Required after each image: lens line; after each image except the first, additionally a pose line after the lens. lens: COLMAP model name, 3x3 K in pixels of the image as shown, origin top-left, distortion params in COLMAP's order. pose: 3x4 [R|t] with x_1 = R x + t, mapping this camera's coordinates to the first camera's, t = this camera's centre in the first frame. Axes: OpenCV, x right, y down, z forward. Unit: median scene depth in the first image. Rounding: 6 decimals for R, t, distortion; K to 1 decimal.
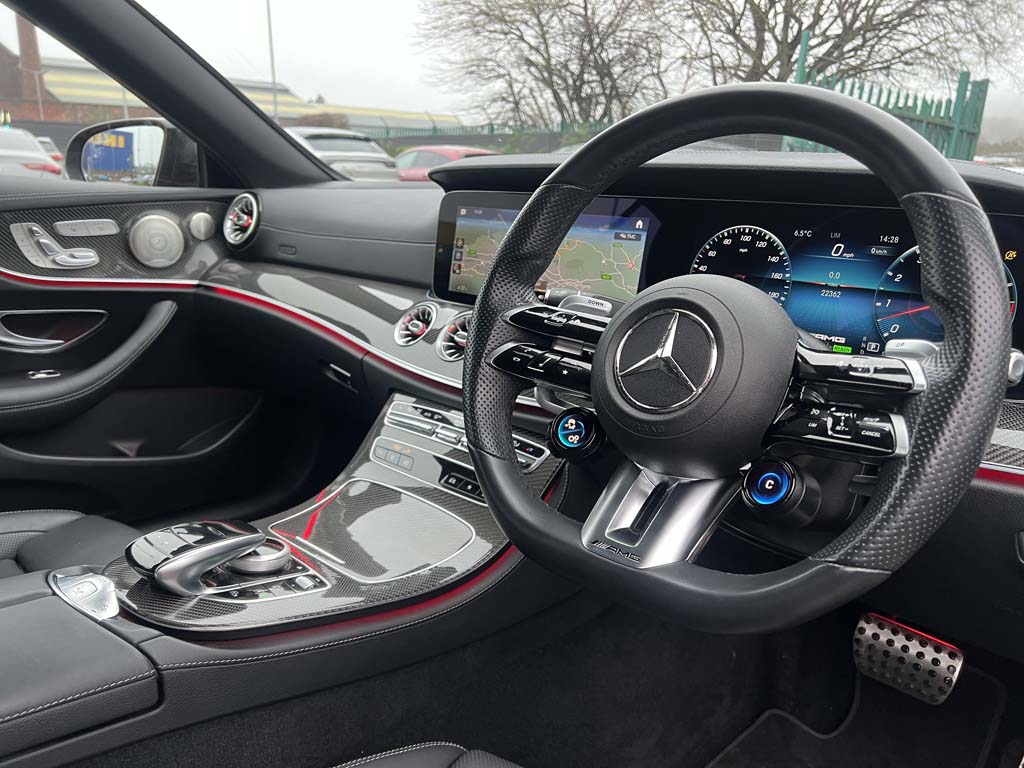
lens RADIAL K [[780.9, 0, 512.0], [0, 780.9, 384.0], [0, 0, 1]] dist [-0.005986, -0.005804]
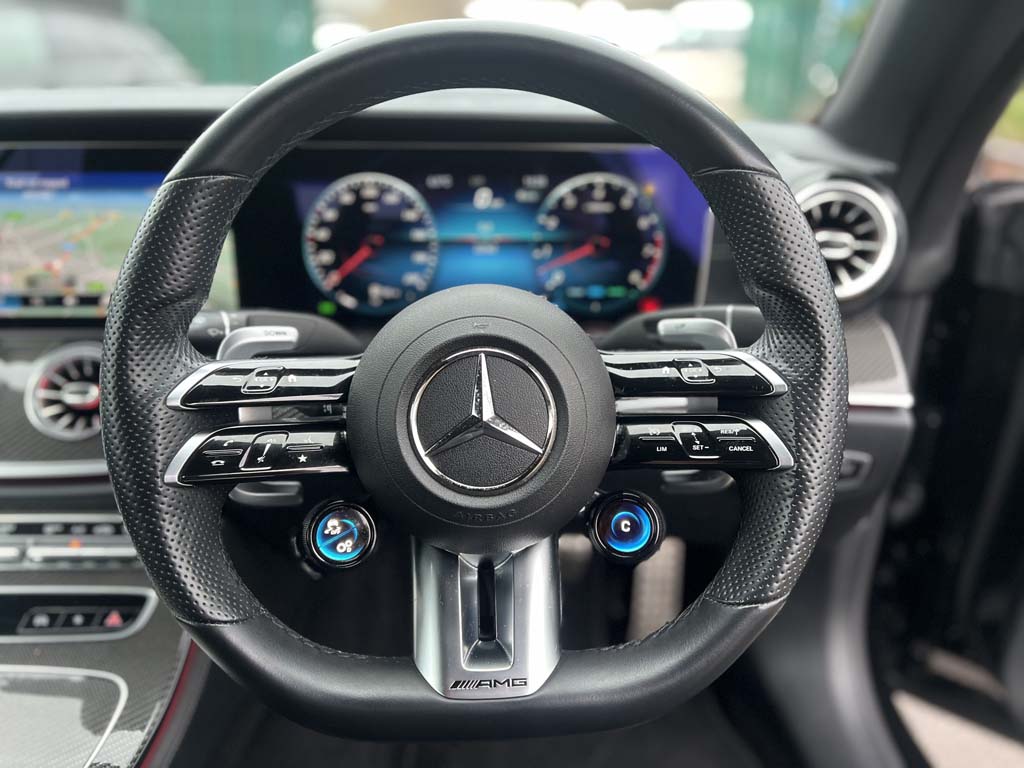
lens RADIAL K [[780.9, 0, 512.0], [0, 780.9, 384.0], [0, 0, 1]] dist [-0.005986, -0.005804]
pose [[0.711379, -0.292858, 0.638885, -0.171334], [0.185907, 0.955077, 0.230795, -0.158546], [-0.677775, -0.045409, 0.733866, 0.304271]]
